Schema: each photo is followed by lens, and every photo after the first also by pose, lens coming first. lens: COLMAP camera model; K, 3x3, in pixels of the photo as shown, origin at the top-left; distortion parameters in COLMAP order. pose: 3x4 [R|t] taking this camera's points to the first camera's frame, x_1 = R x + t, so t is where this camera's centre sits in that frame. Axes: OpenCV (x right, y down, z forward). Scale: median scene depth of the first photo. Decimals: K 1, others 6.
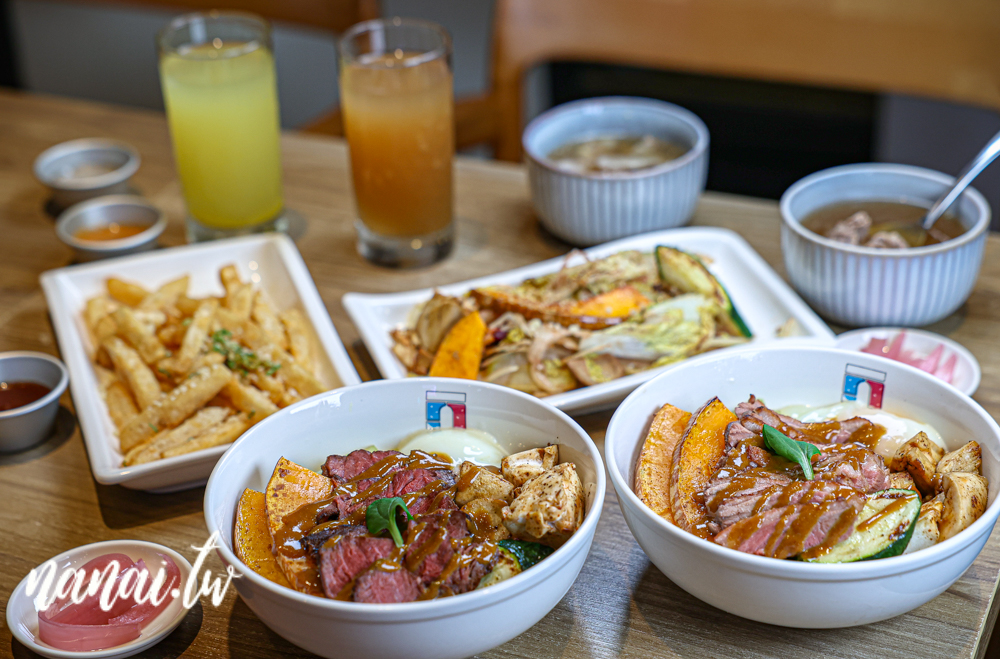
lens RADIAL K [[2013.3, 0, 500.0], [0, 2013.3, 329.5], [0, 0, 1]] dist [0.257214, -0.015038]
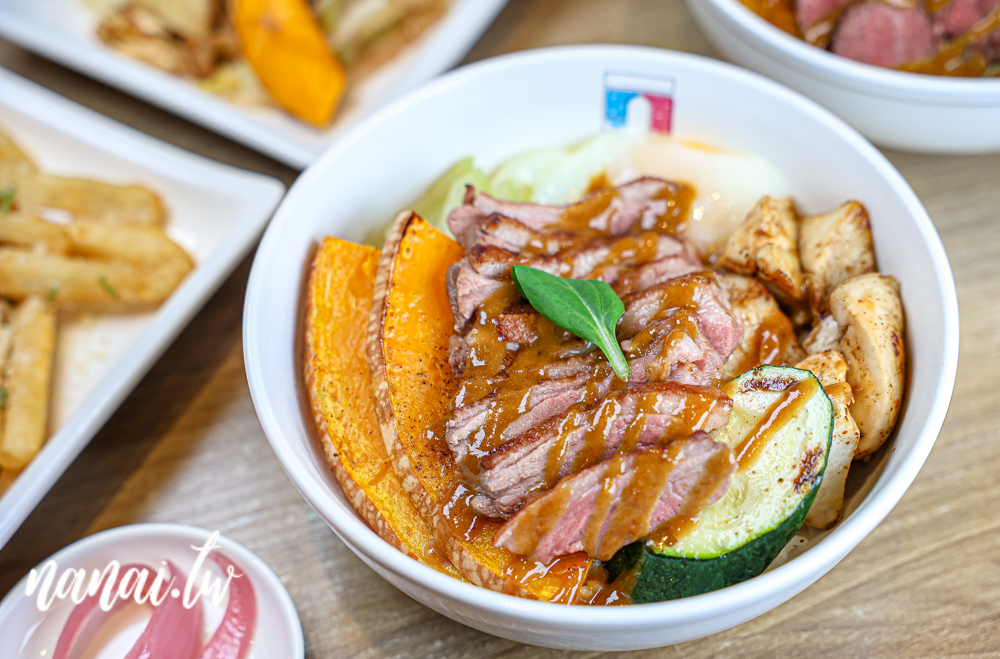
lens RADIAL K [[2013.3, 0, 500.0], [0, 2013.3, 329.5], [0, 0, 1]] dist [0.257214, -0.015038]
pose [[0.949896, -0.258244, 0.176089, 0.024456], [0.169280, 0.898633, 0.404726, -0.169178], [-0.262757, -0.354640, 0.897323, 0.506539]]
